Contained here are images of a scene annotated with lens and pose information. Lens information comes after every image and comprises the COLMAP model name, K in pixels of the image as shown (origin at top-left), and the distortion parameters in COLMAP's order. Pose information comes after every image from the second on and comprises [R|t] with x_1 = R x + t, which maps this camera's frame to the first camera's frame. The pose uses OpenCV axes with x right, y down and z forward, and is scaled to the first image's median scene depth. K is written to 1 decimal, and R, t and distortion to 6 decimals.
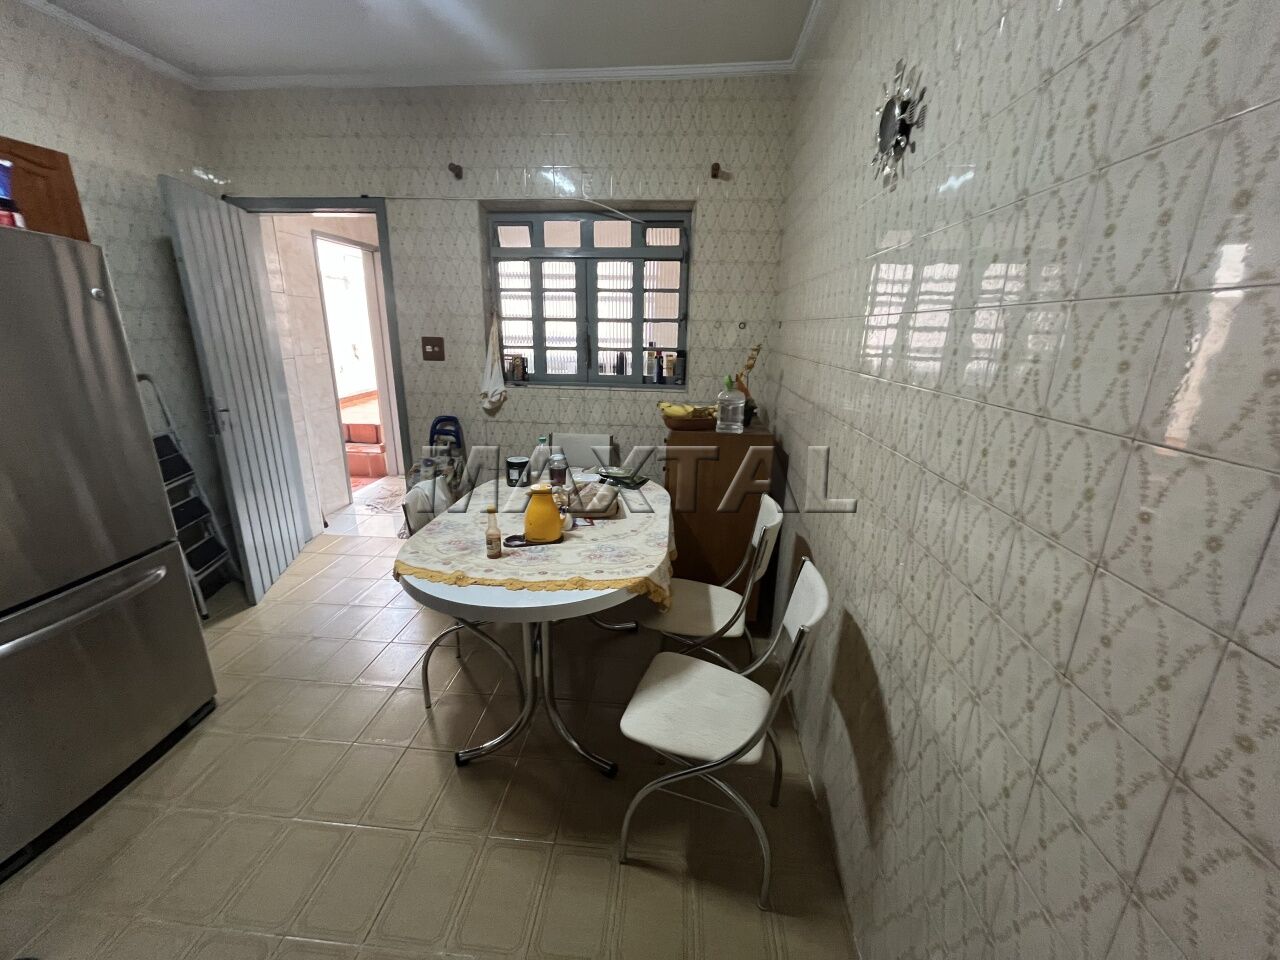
lens RADIAL K [[515.9, 0, 636.9], [0, 515.9, 479.2], [0, 0, 1]] dist [-0.002534, 0.000203]
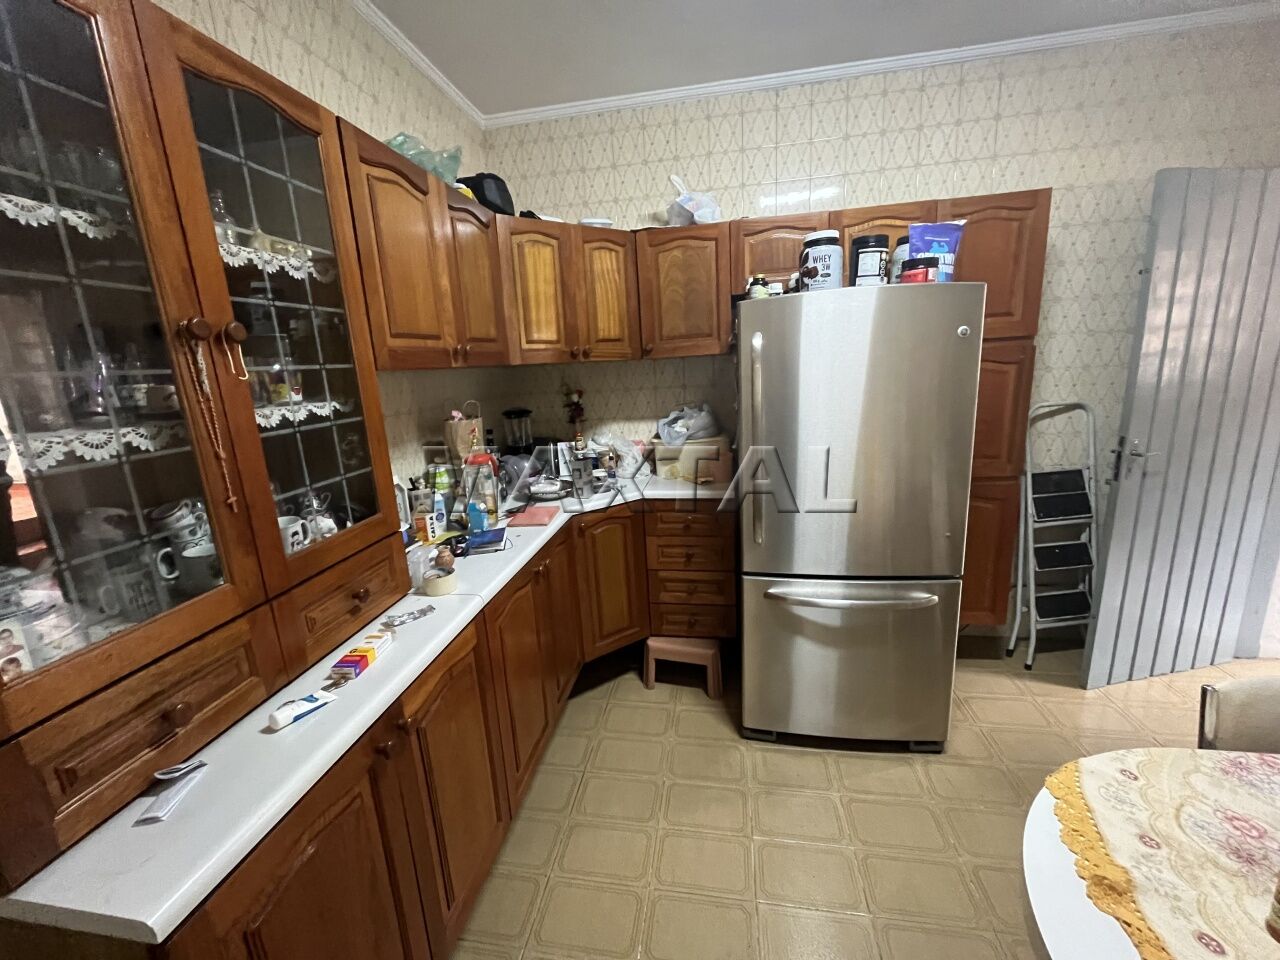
lens RADIAL K [[515.9, 0, 636.9], [0, 515.9, 479.2], [0, 0, 1]] dist [-0.002534, 0.000203]
pose [[-0.084312, 0.209100, -0.974253, 0.056612], [-0.228360, 0.947657, 0.223154, -0.122248], [0.969919, 0.241295, -0.032149, 0.354803]]
